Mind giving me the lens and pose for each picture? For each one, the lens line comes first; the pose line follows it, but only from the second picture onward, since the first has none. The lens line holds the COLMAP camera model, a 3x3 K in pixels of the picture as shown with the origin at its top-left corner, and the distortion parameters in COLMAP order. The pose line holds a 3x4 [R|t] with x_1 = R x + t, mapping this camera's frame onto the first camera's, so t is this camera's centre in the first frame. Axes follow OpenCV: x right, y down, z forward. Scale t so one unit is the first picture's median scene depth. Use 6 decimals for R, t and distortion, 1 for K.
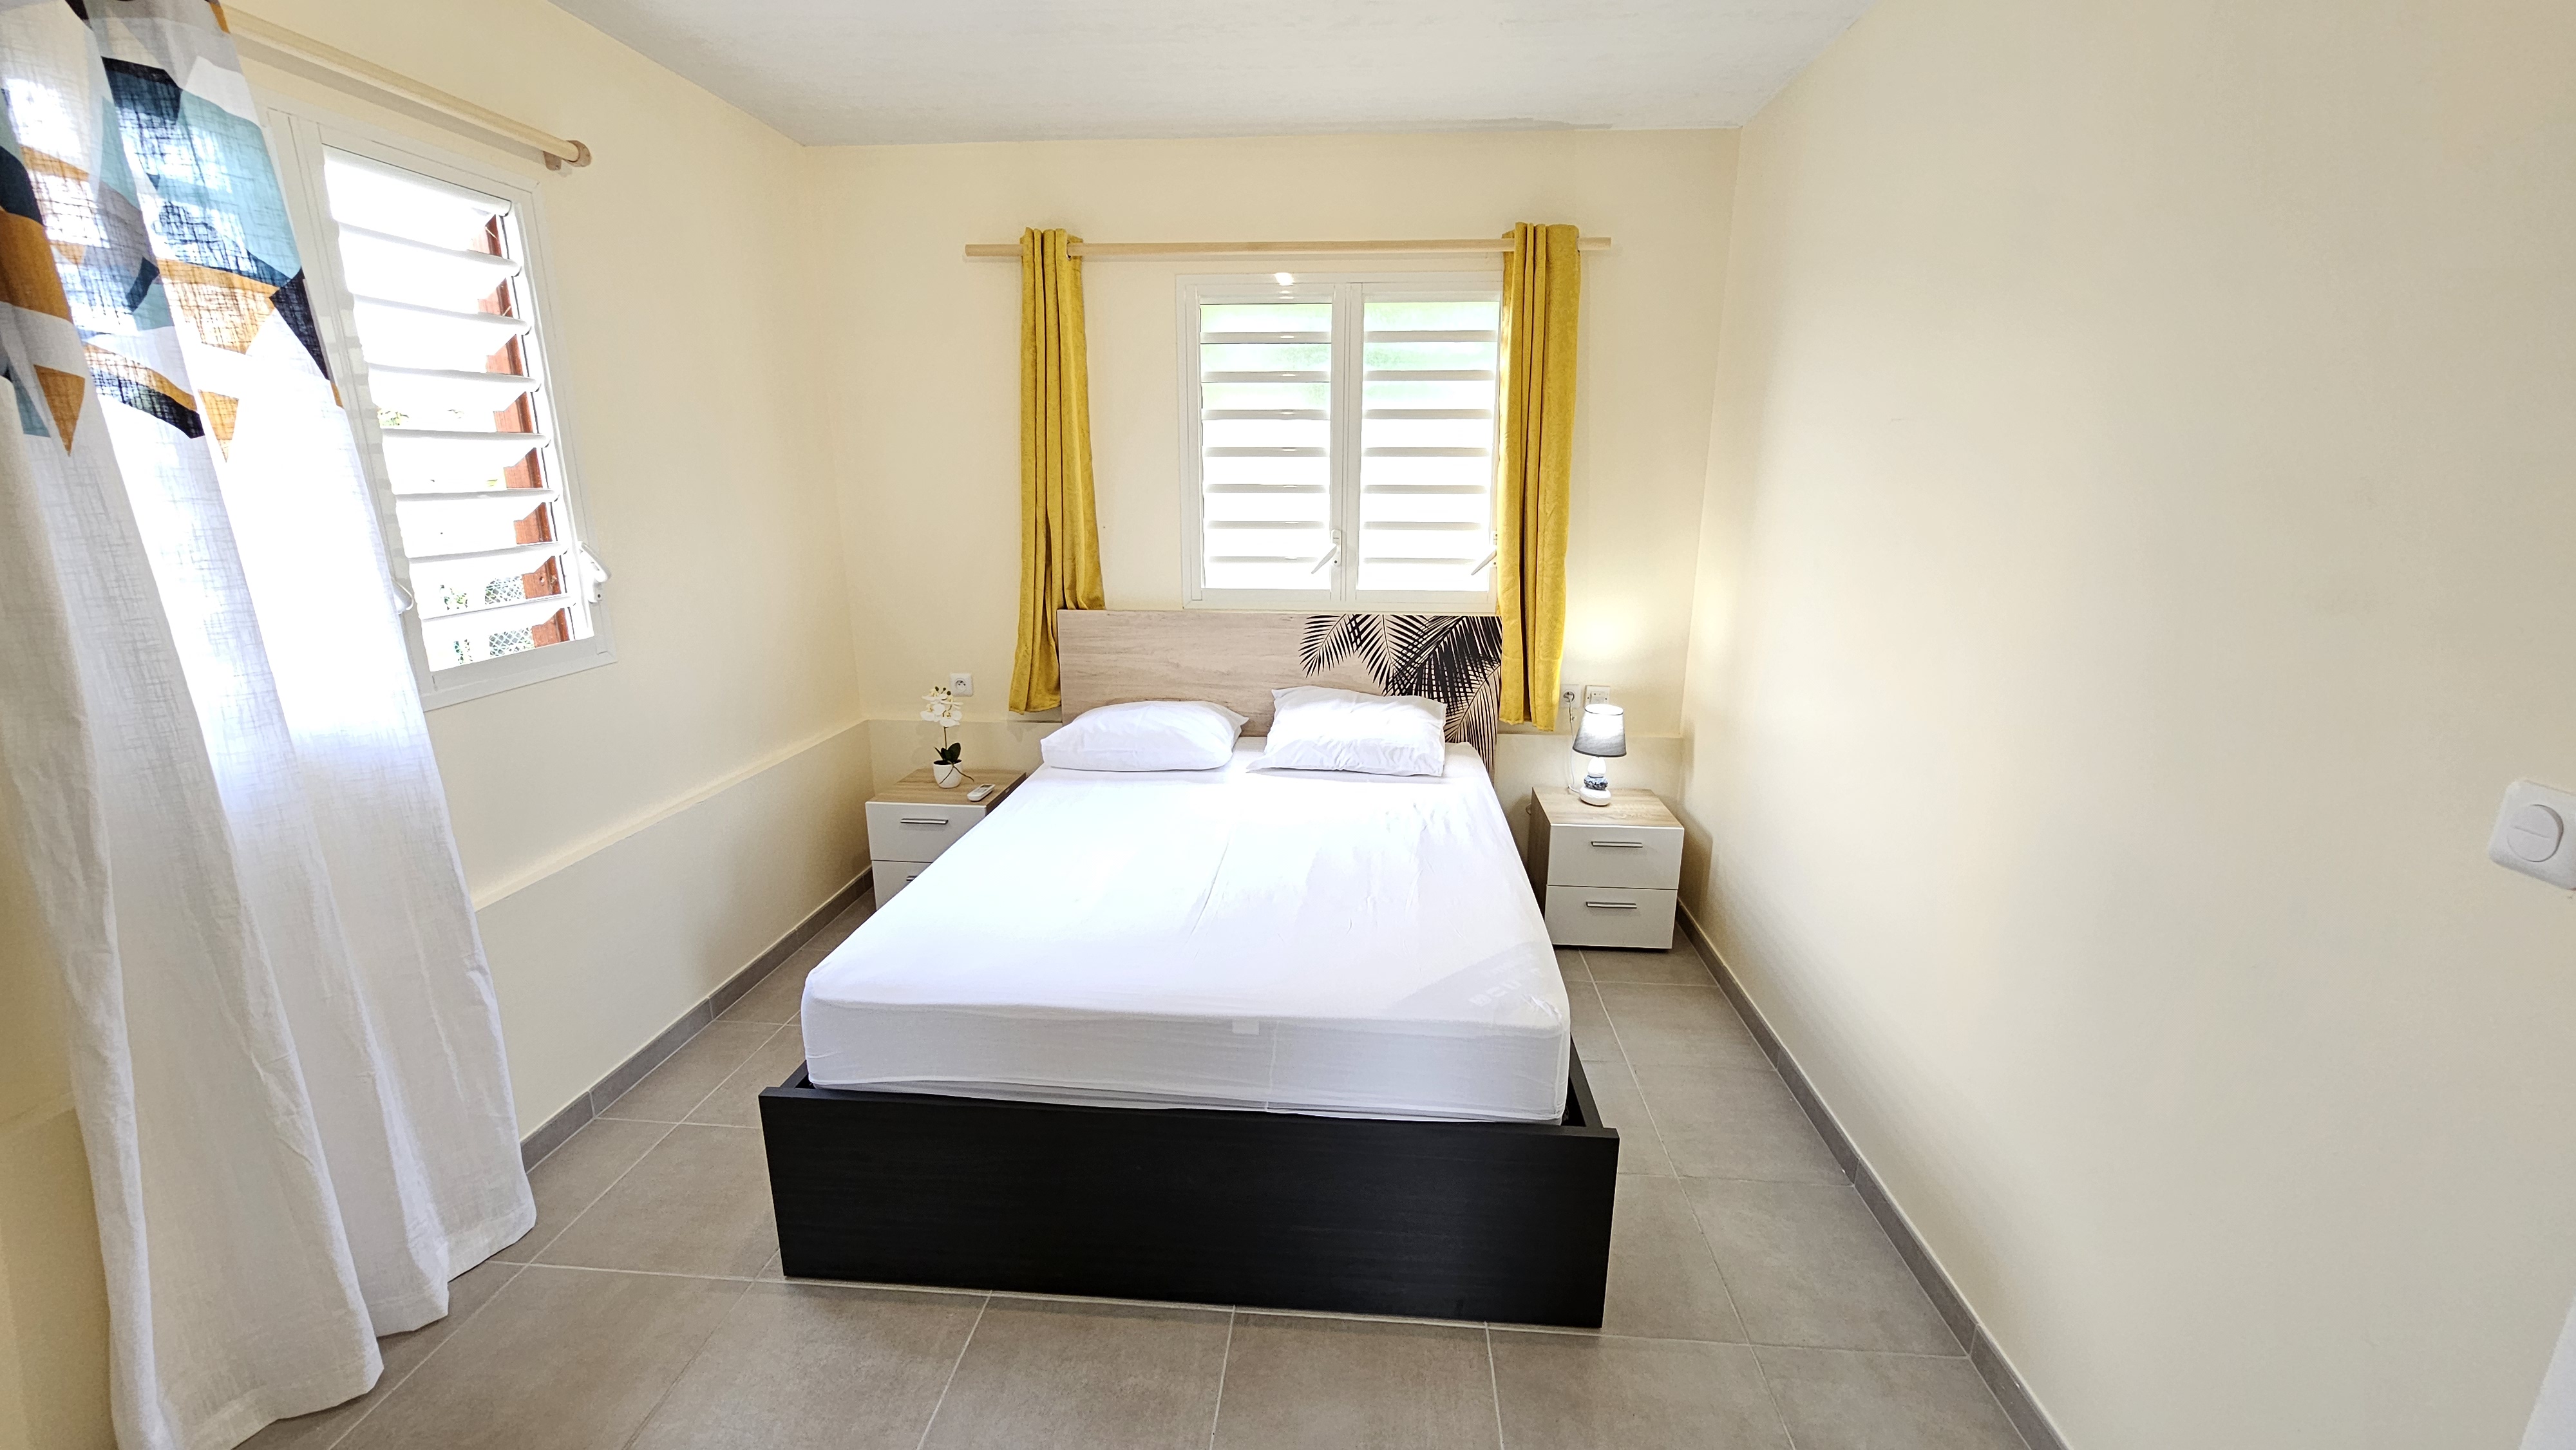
lens RADIAL K [[1054.2, 0, 1288.3], [0, 1054.2, 745.2], [0, 0, 1]] dist [-0.001195, -0.000343]
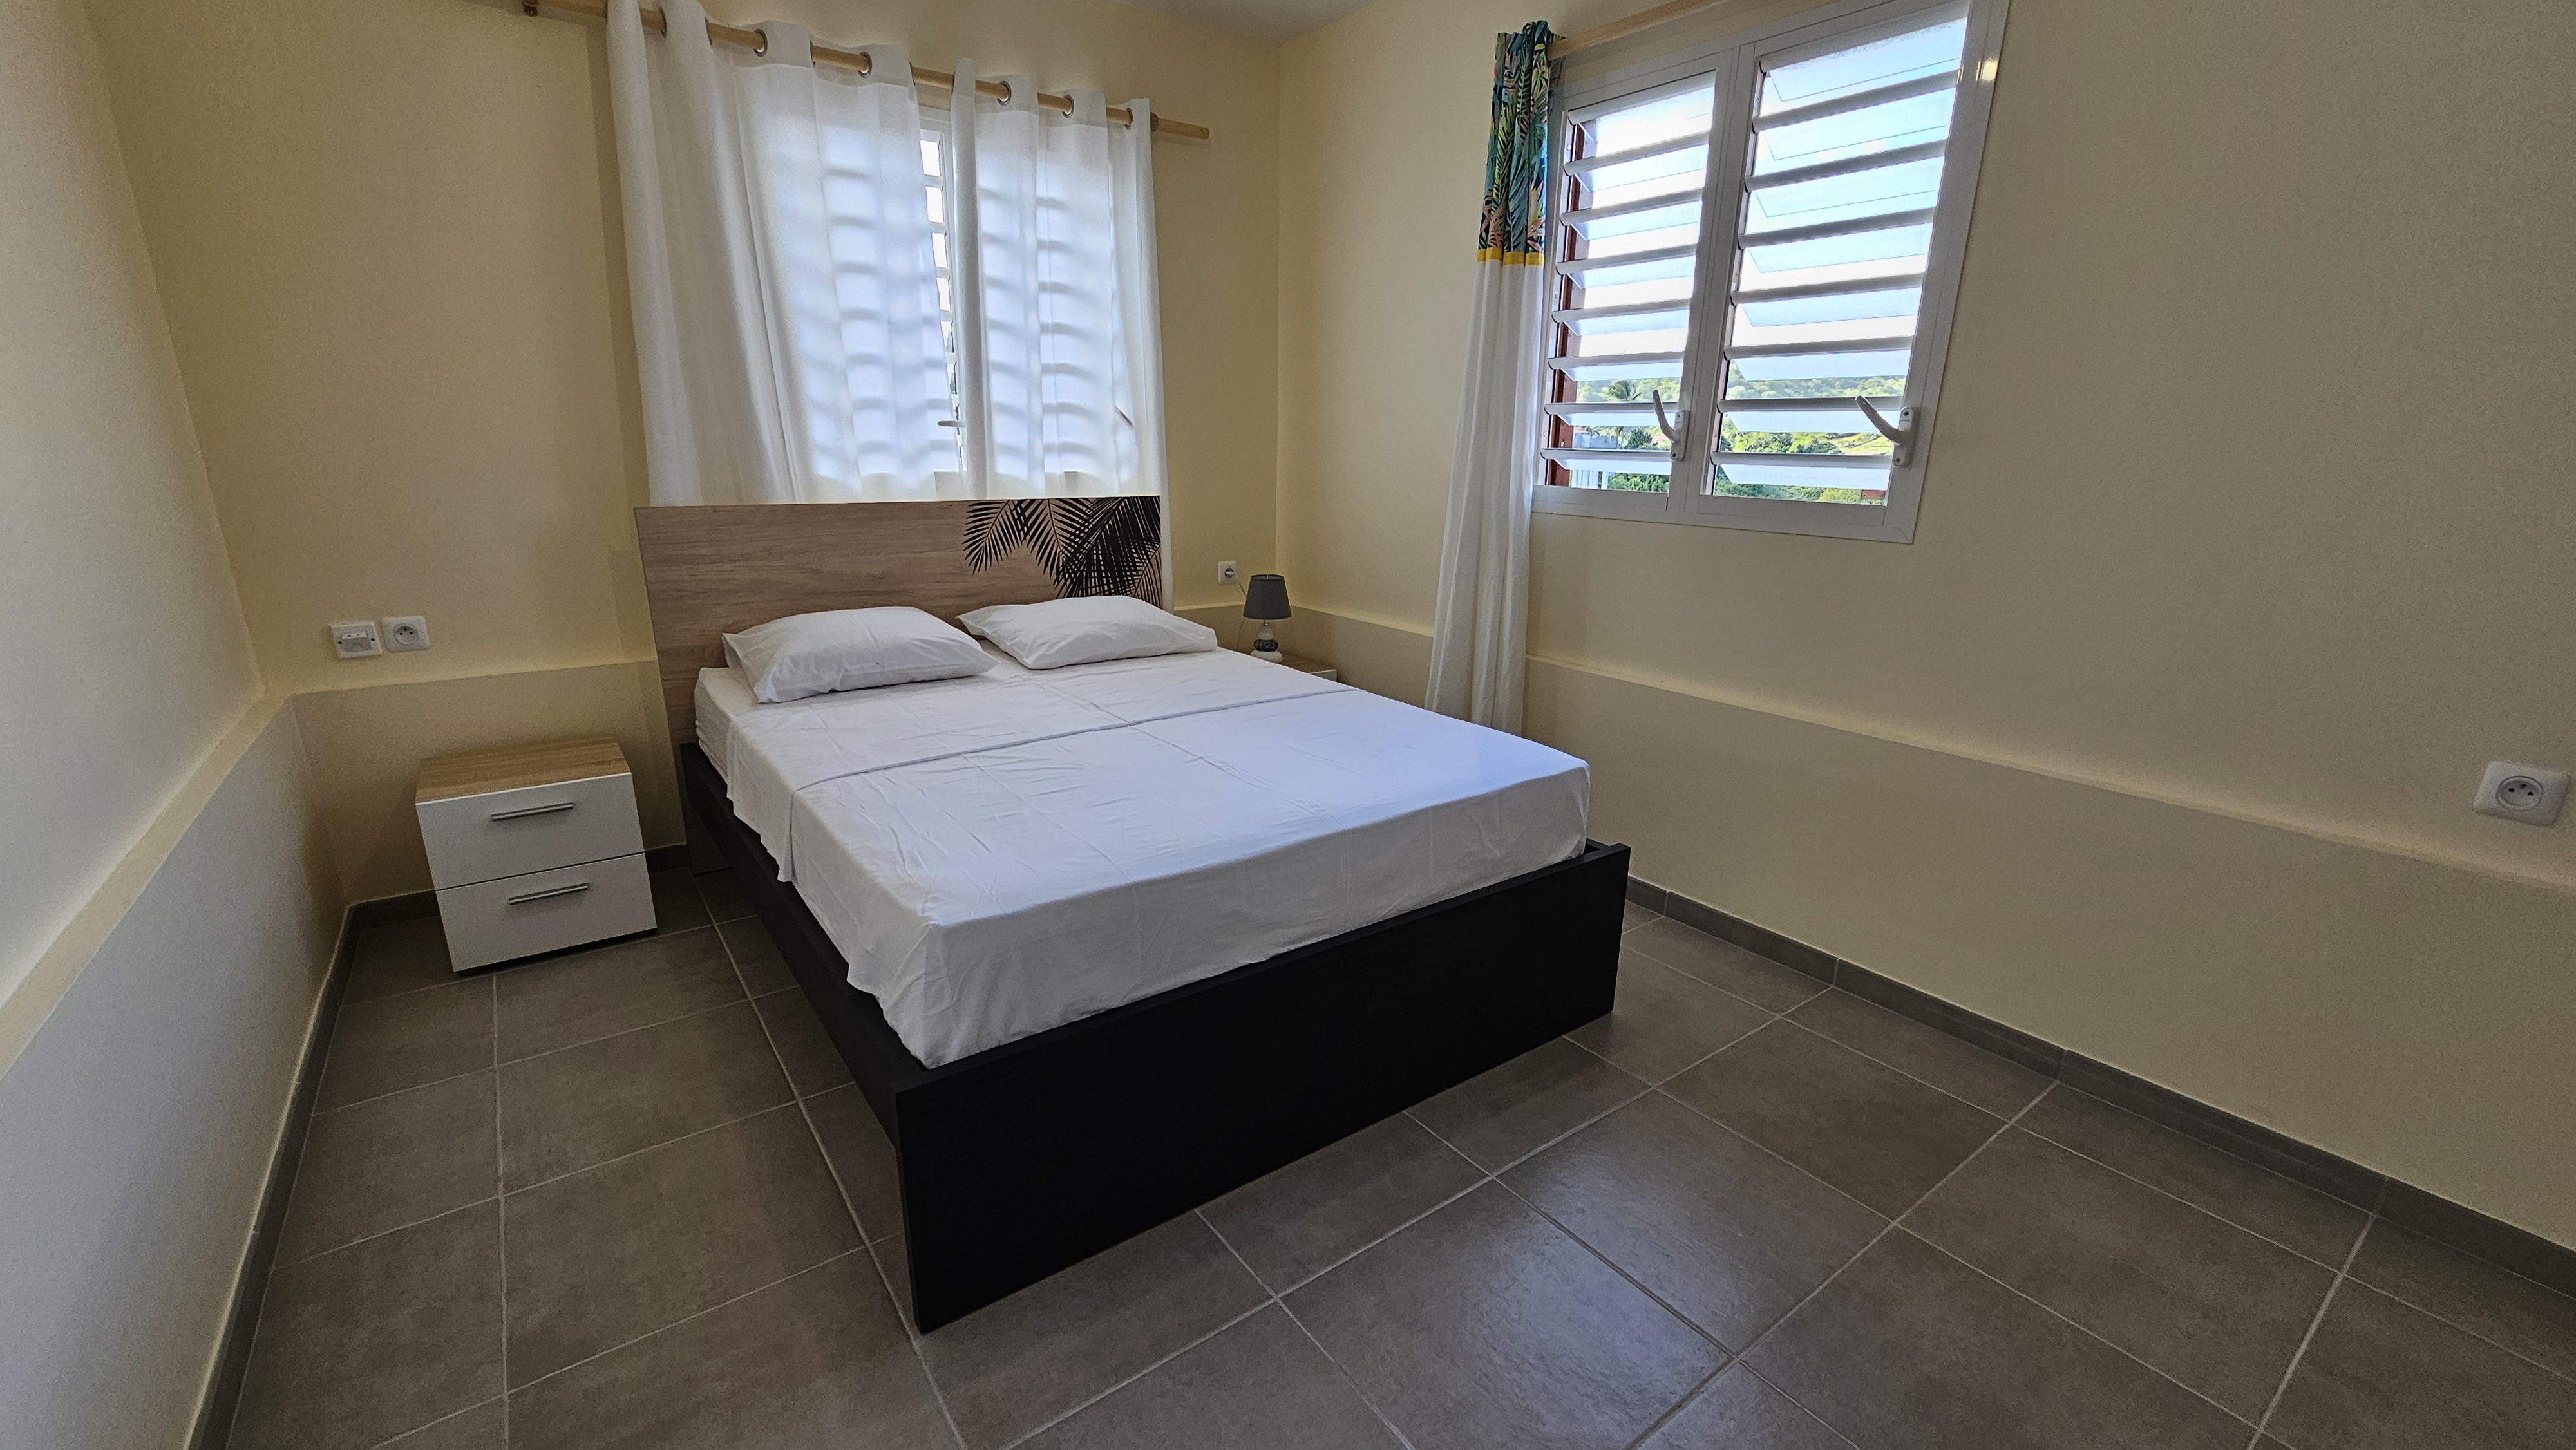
lens RADIAL K [[1054.2, 0, 1288.3], [0, 1054.2, 745.2], [0, 0, 1]] dist [-0.001195, -0.000343]
pose [[0.756055, -0.175701, 0.630484, -0.377231], [0.152849, 0.984056, 0.090942, 0.039470], [-0.636411, 0.027612, 0.770856, 0.143233]]
